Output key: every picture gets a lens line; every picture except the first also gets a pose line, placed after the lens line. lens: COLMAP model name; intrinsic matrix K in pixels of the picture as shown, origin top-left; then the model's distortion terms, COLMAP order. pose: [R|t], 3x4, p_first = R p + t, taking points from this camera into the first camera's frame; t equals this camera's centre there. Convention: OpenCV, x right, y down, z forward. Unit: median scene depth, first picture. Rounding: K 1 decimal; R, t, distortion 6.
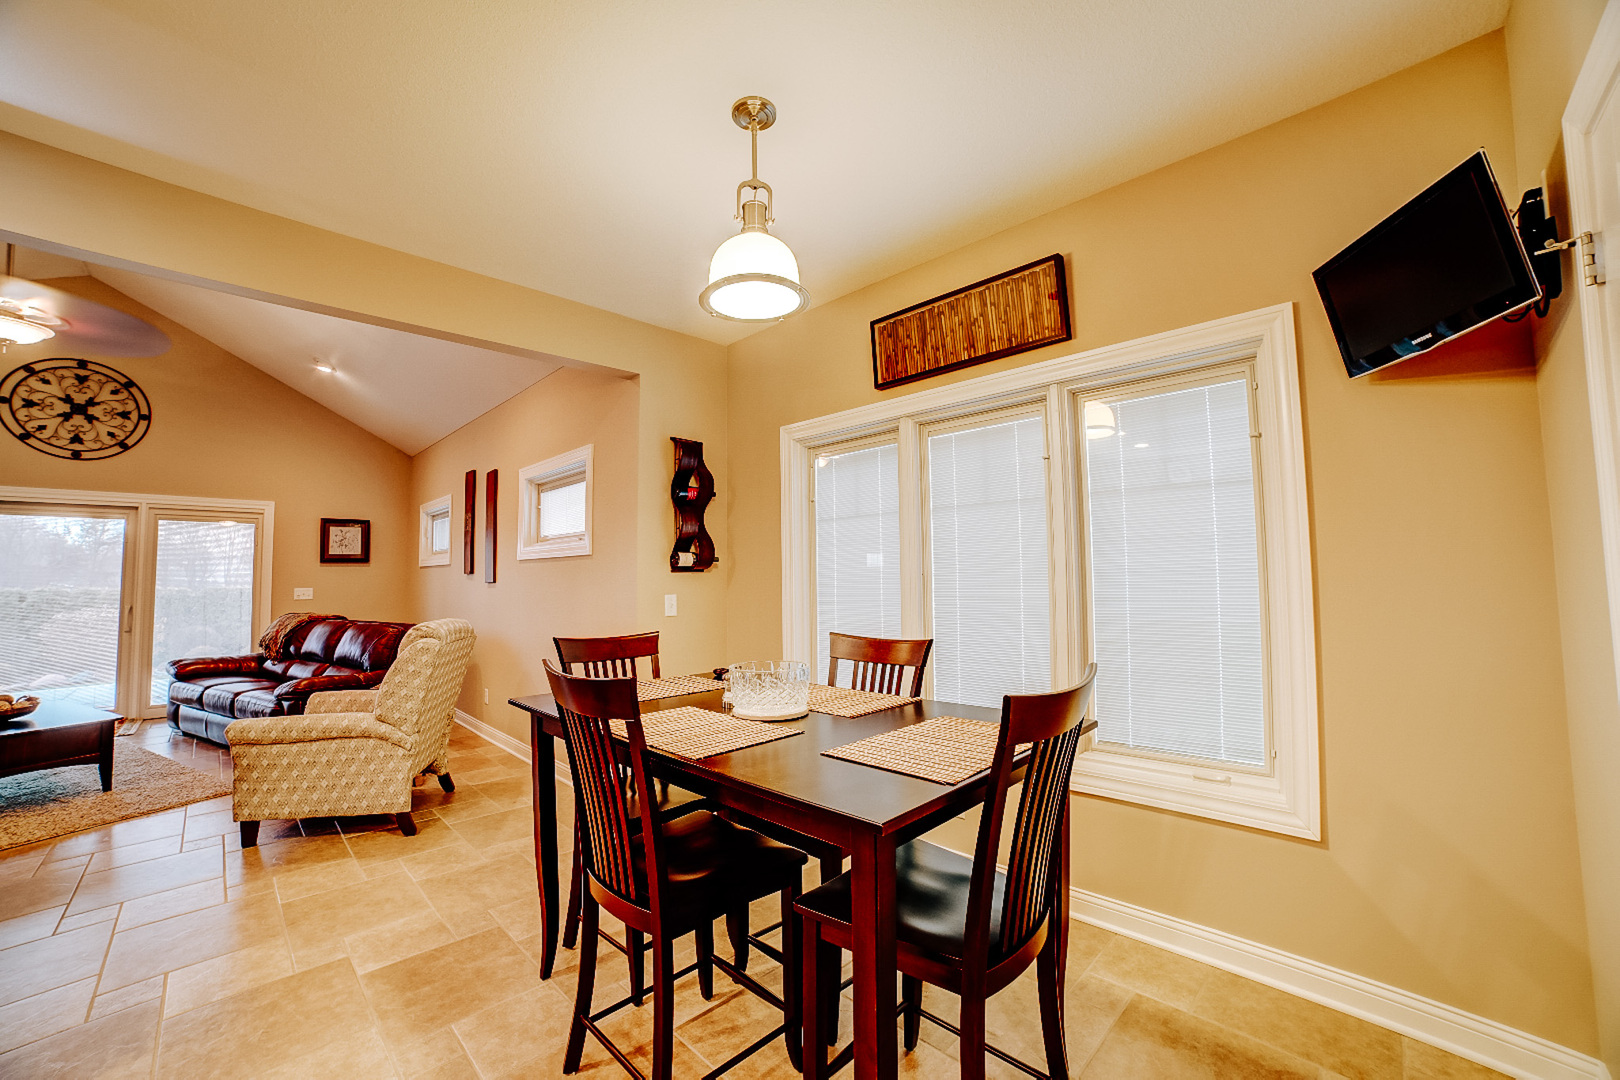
lens RADIAL K [[638.1, 0, 804.7], [0, 638.1, 541.9], [0, 0, 1]] dist [-0.095609, 0.029043]
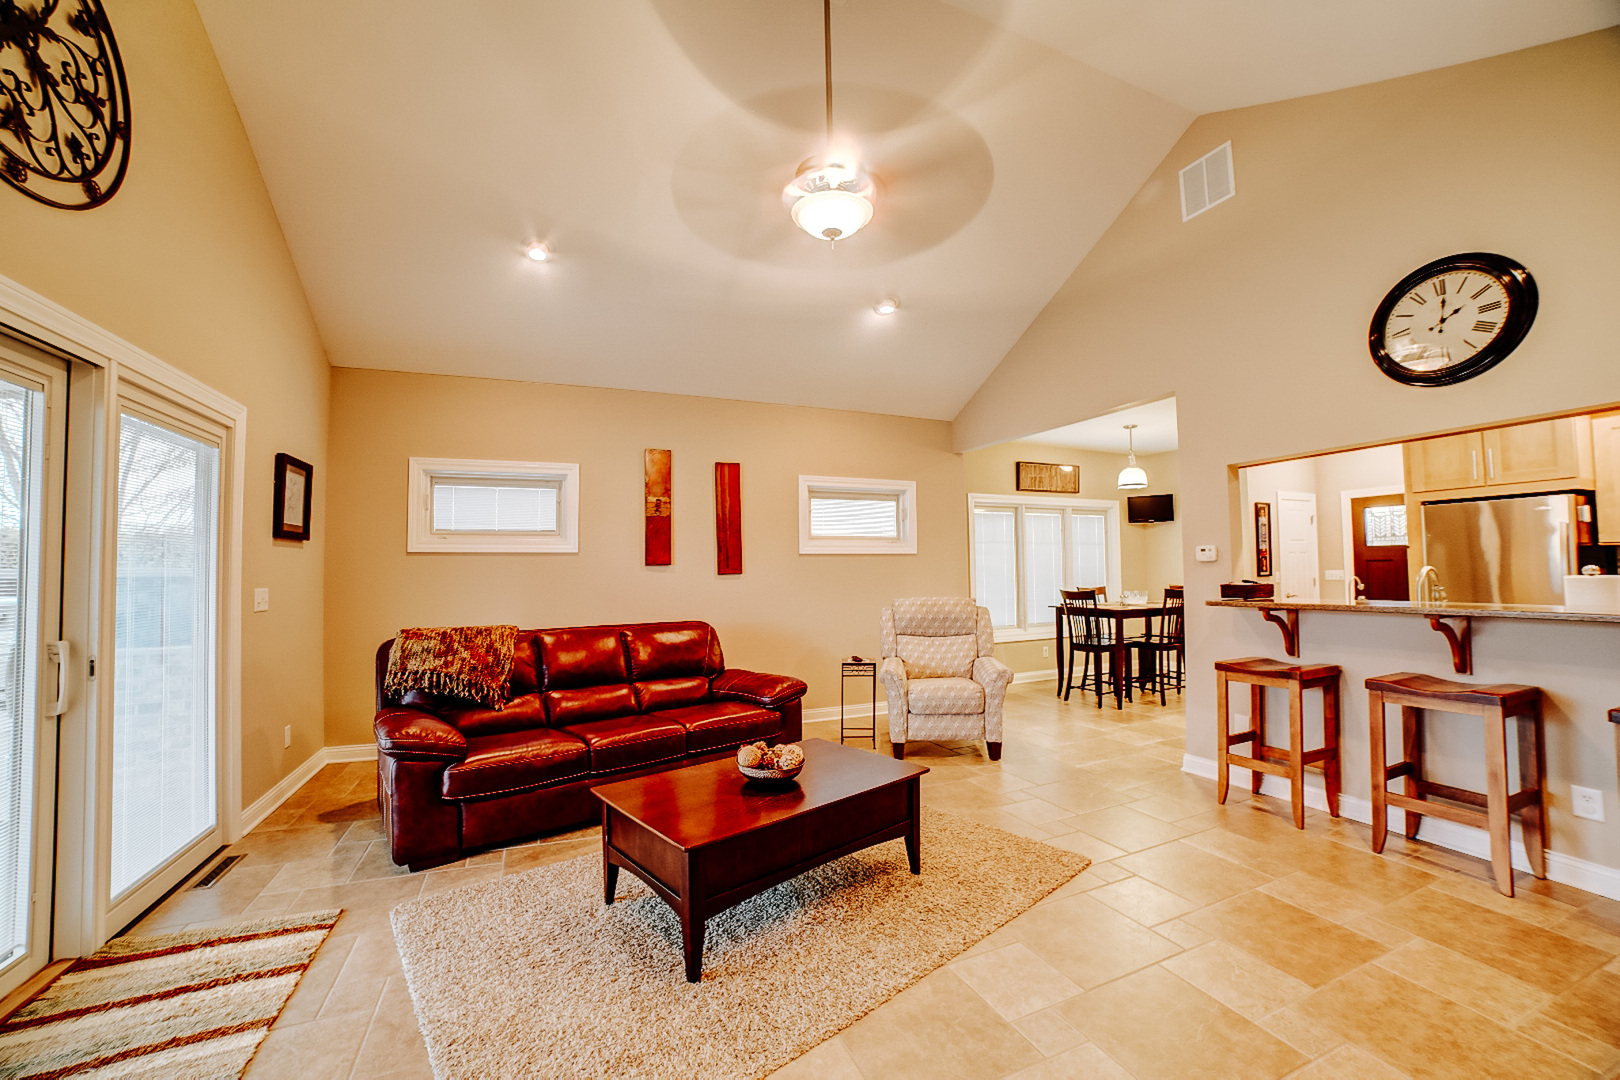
lens RADIAL K [[638.1, 0, 804.7], [0, 638.1, 541.9], [0, 0, 1]] dist [-0.095609, 0.029043]
pose [[0.387734, 0.049313, 0.920451, -2.913611], [-0.051256, 0.998176, -0.031886, 0.086905], [-0.920345, -0.034815, 0.389554, 0.978916]]
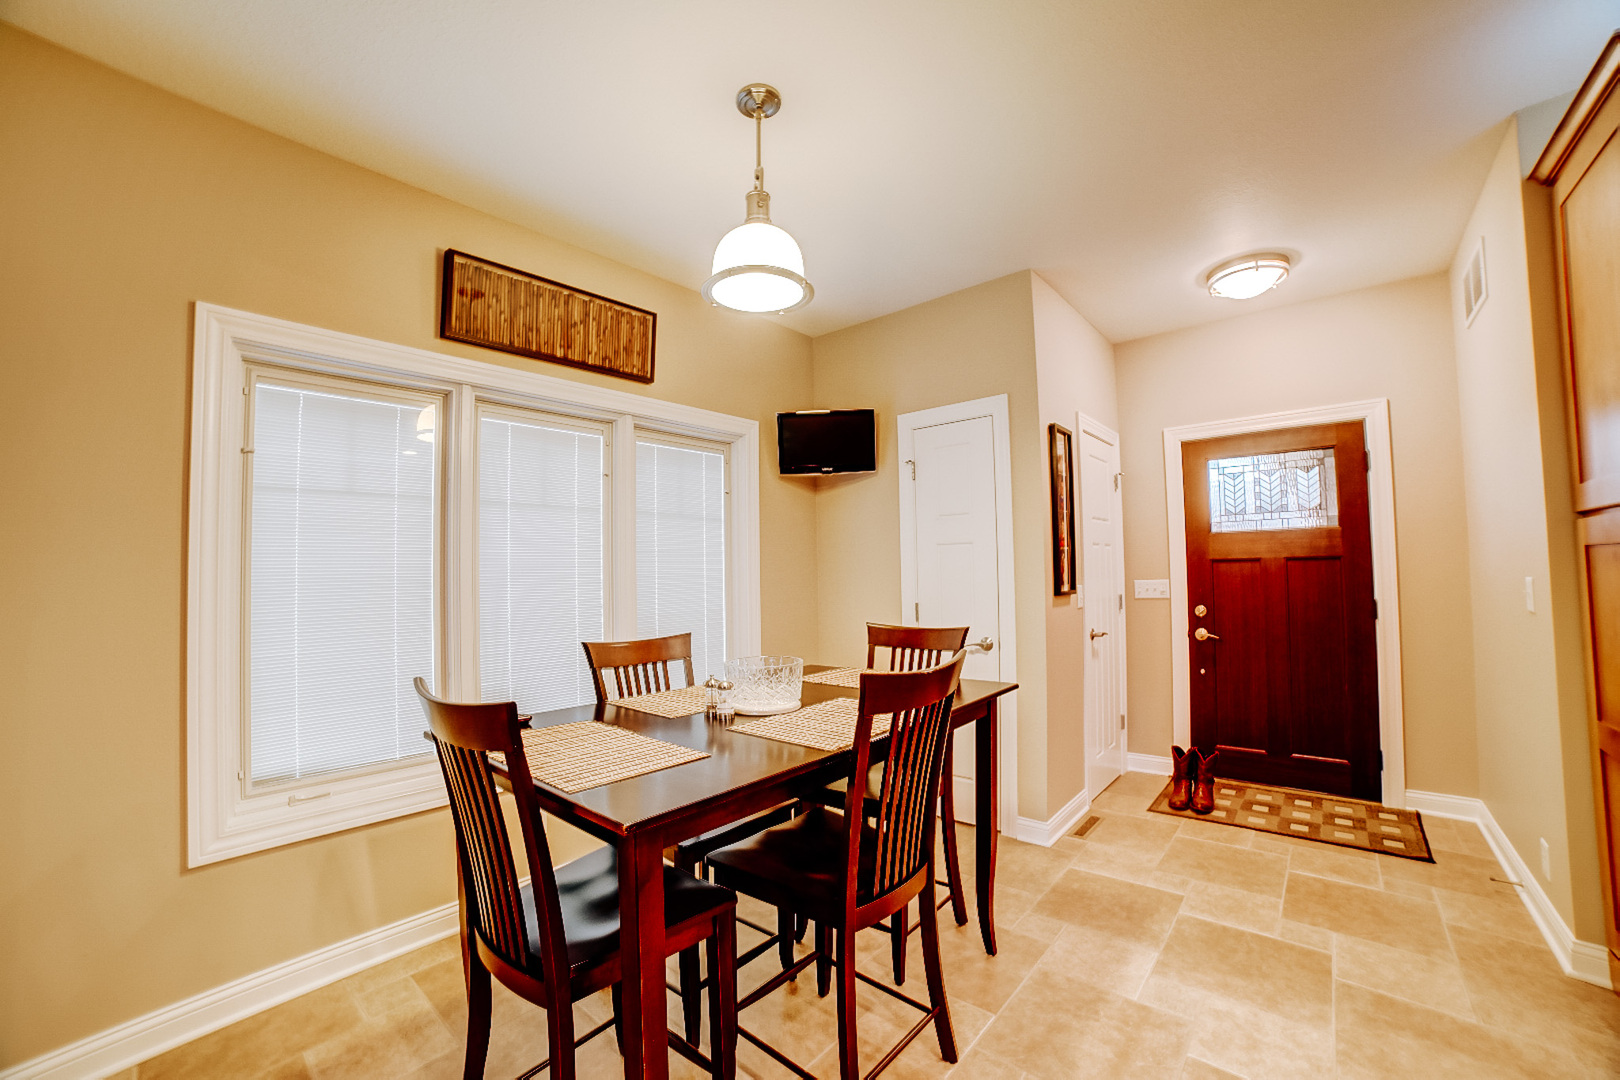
lens RADIAL K [[638.1, 0, 804.7], [0, 638.1, 541.9], [0, 0, 1]] dist [-0.095609, 0.029043]
pose [[-0.057684, 0.058537, 0.996617, -0.765963], [-0.043654, 0.997177, -0.061097, 0.040340], [-0.997380, -0.047030, -0.054966, 0.717204]]
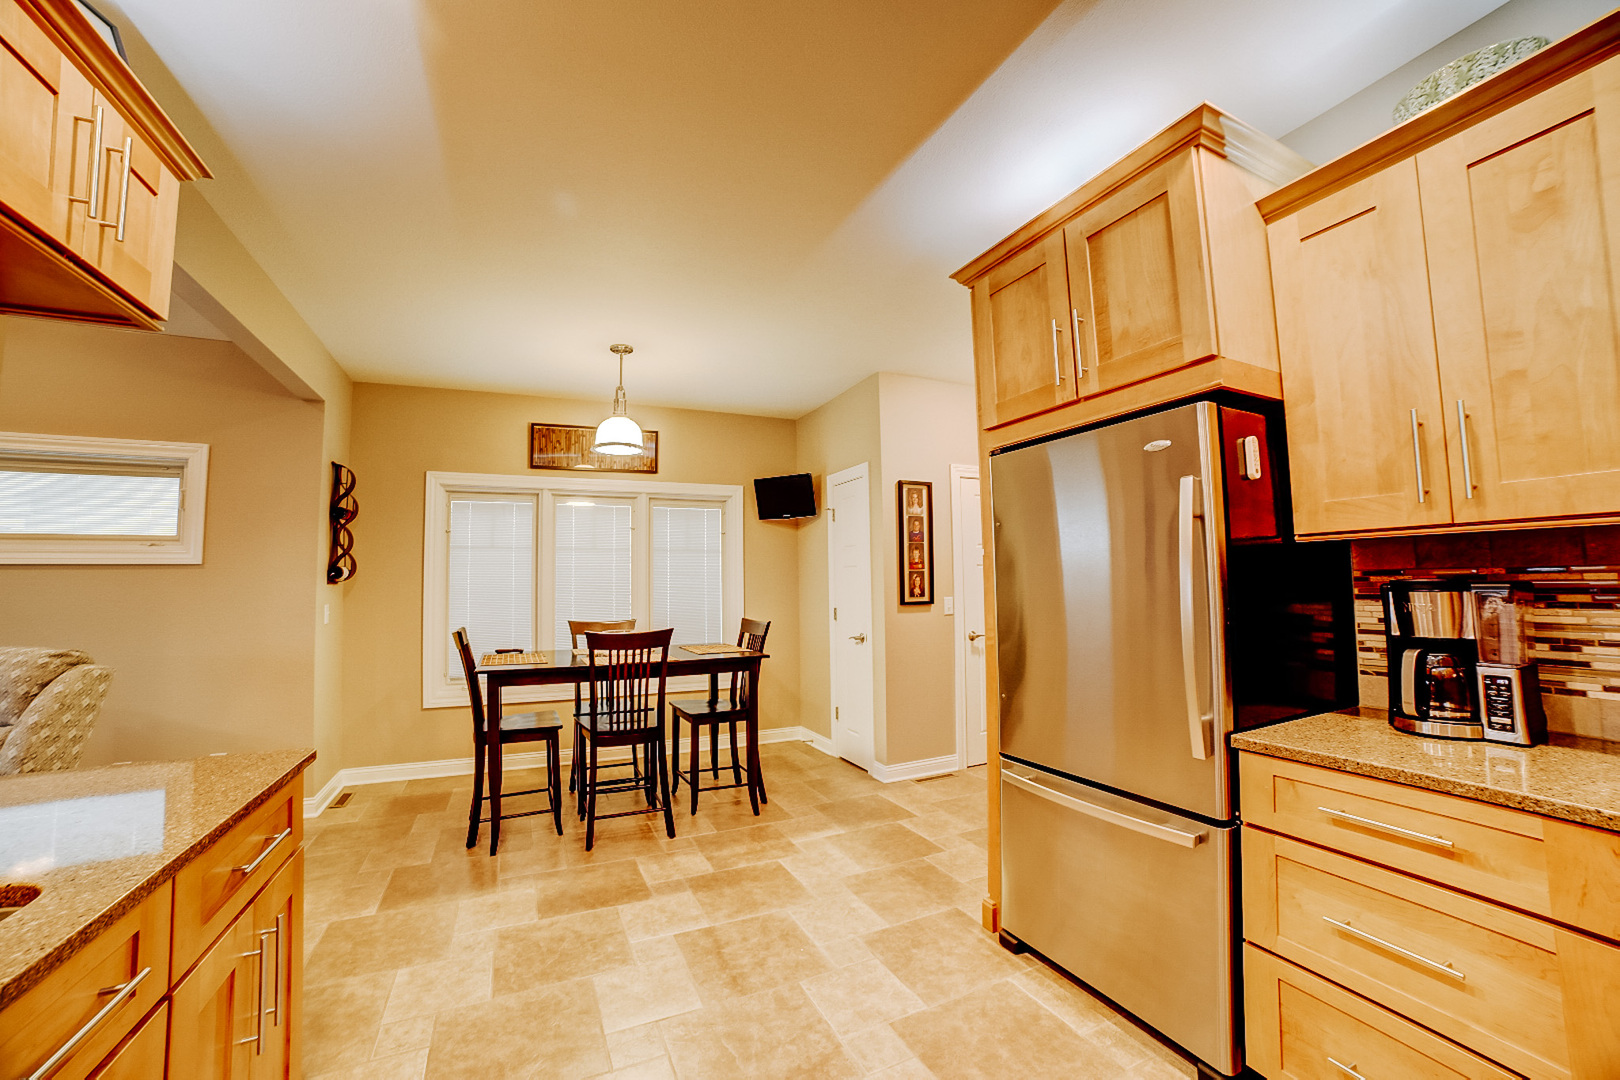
lens RADIAL K [[636.8, 0, 810.0], [0, 636.8, 540.0], [0, 0, 1]] dist [-0.062531, 0.000080]
pose [[0.357020, 0.067567, 0.931650, -1.264241], [-0.047870, 0.997393, -0.053991, -0.019733], [-0.932869, -0.025323, 0.359323, -0.216095]]
